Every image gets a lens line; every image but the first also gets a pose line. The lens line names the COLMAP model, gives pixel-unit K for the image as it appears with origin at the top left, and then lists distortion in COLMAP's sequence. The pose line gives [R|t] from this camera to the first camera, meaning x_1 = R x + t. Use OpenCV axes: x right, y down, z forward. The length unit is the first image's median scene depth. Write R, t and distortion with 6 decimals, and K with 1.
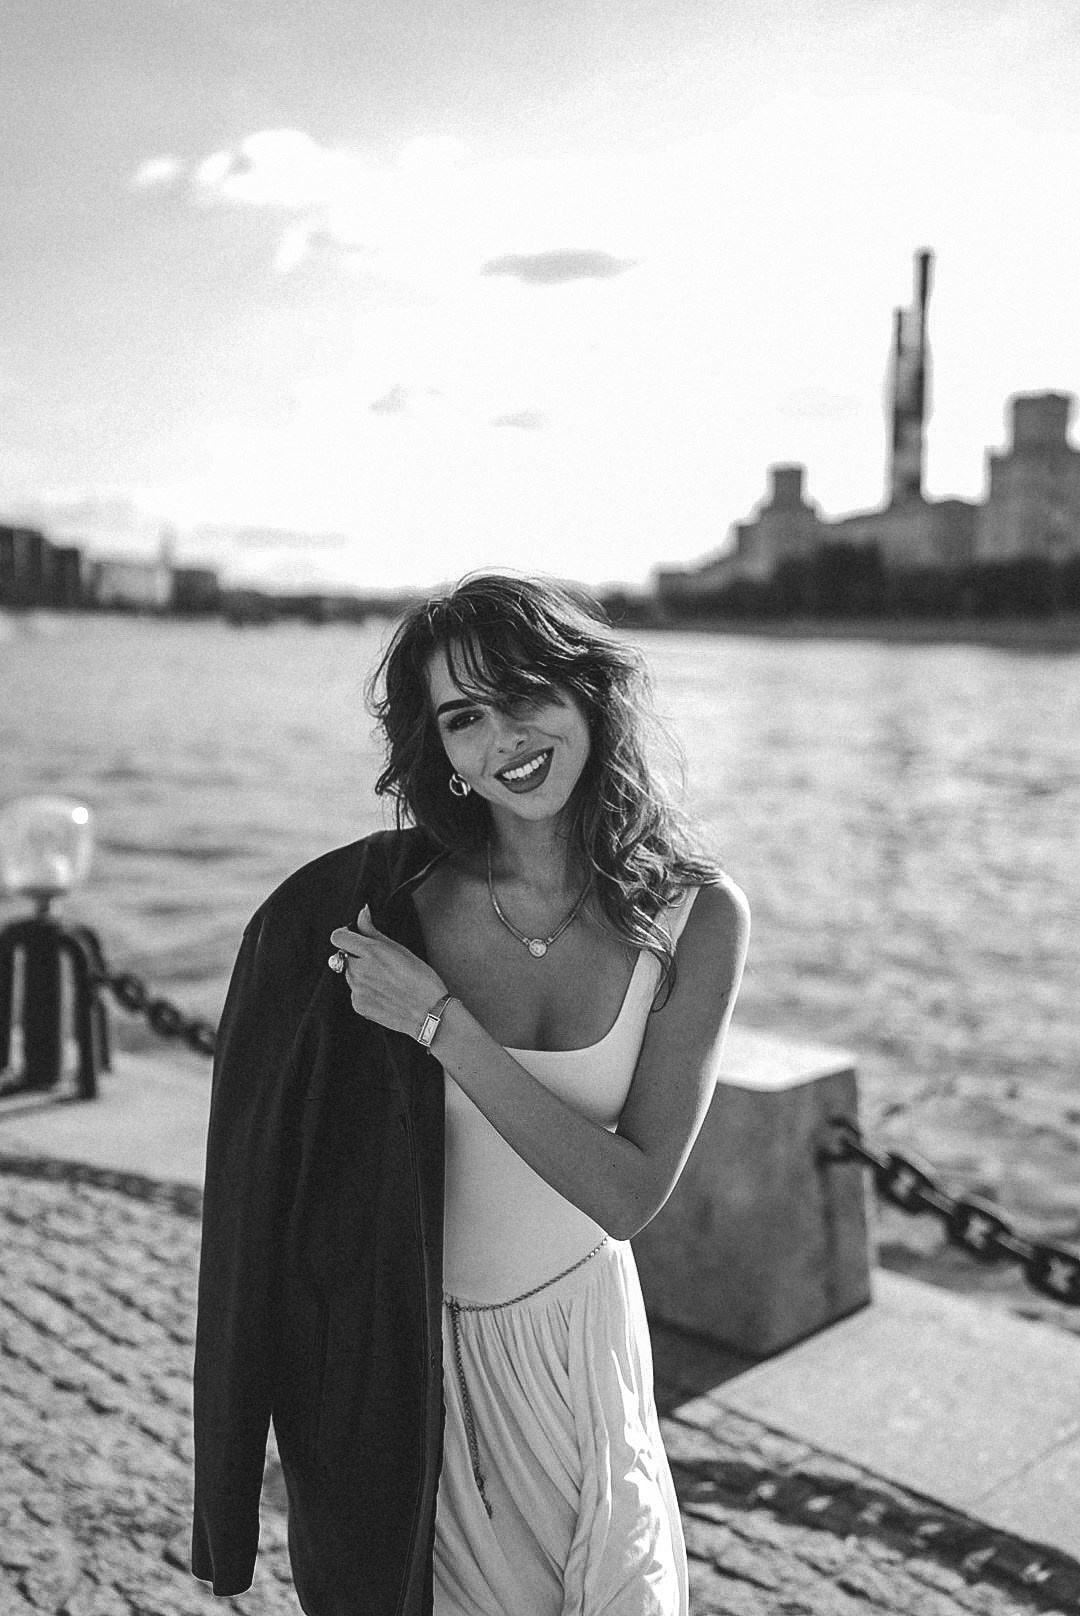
lens RADIAL K [[1578.7, 0, 551.1], [0, 1578.7, 806.1], [0, 0, 1]] dist [0.046167, 0.000000]
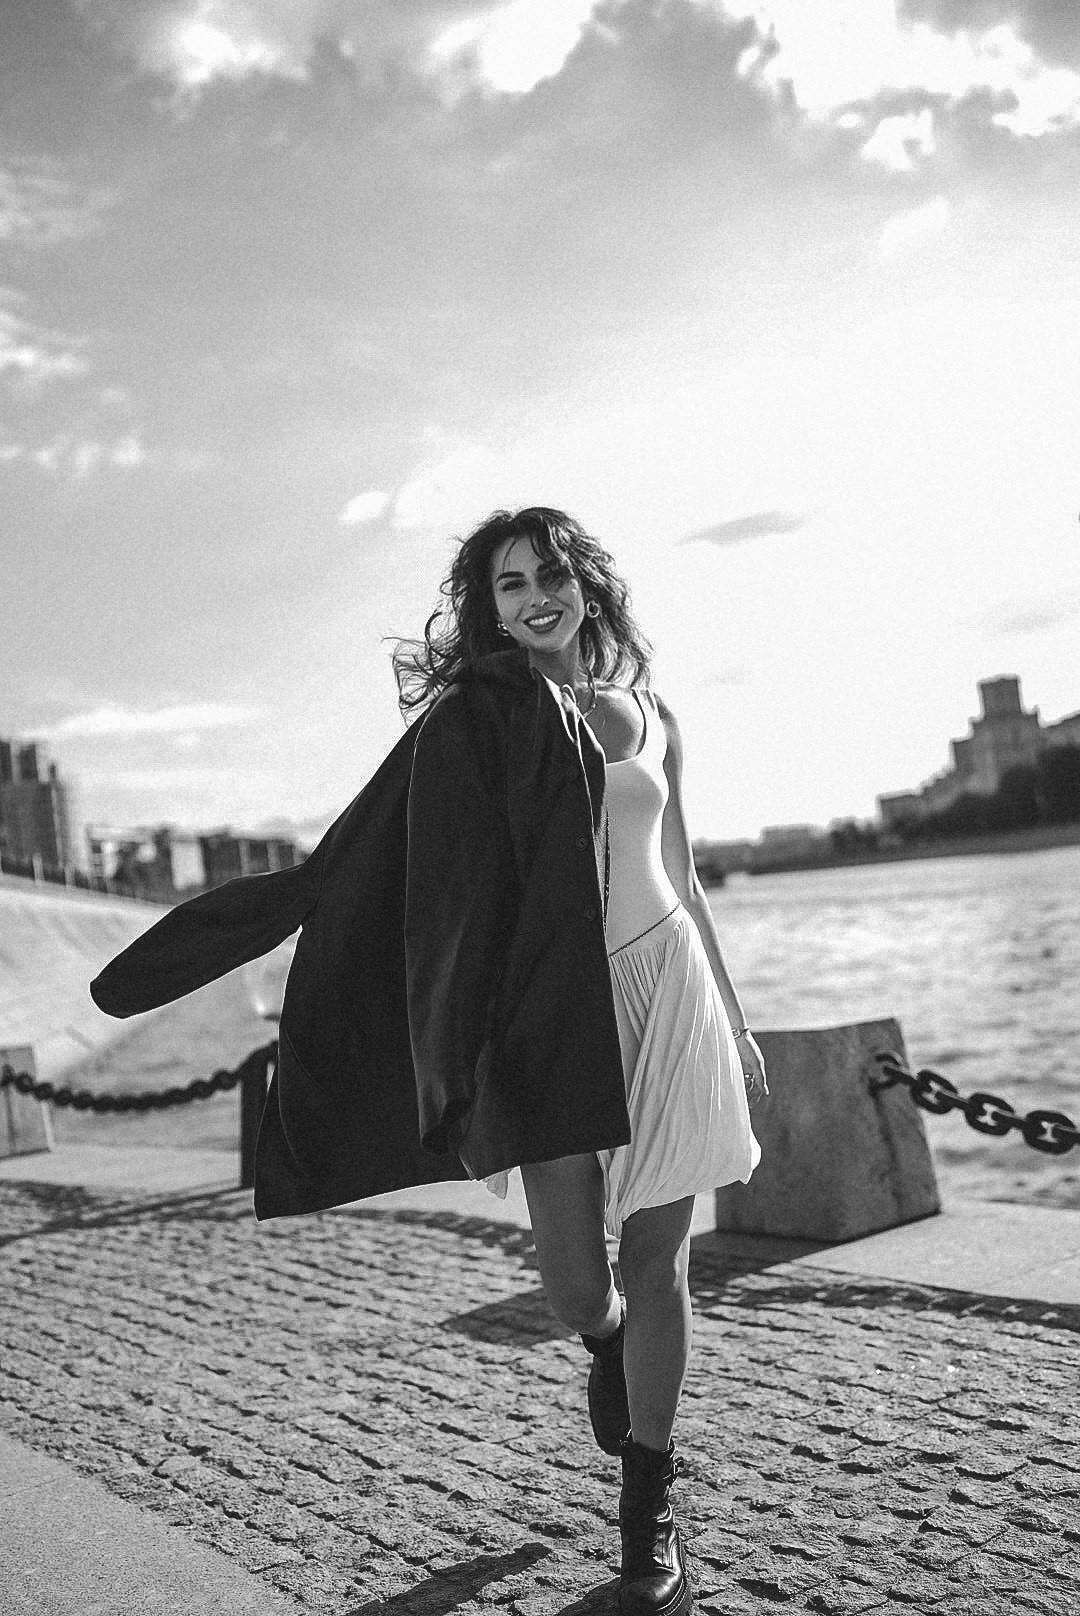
lens RADIAL K [[1578.7, 0, 524.3], [0, 1578.7, 816.7], [0, 0, 1]] dist [0.046167, 0.000000]
pose [[0.978665, -0.130800, -0.158448, 0.120302], [0.103839, 0.980321, -0.167891, 0.183590], [0.177290, 0.147856, 0.972989, -0.293166]]
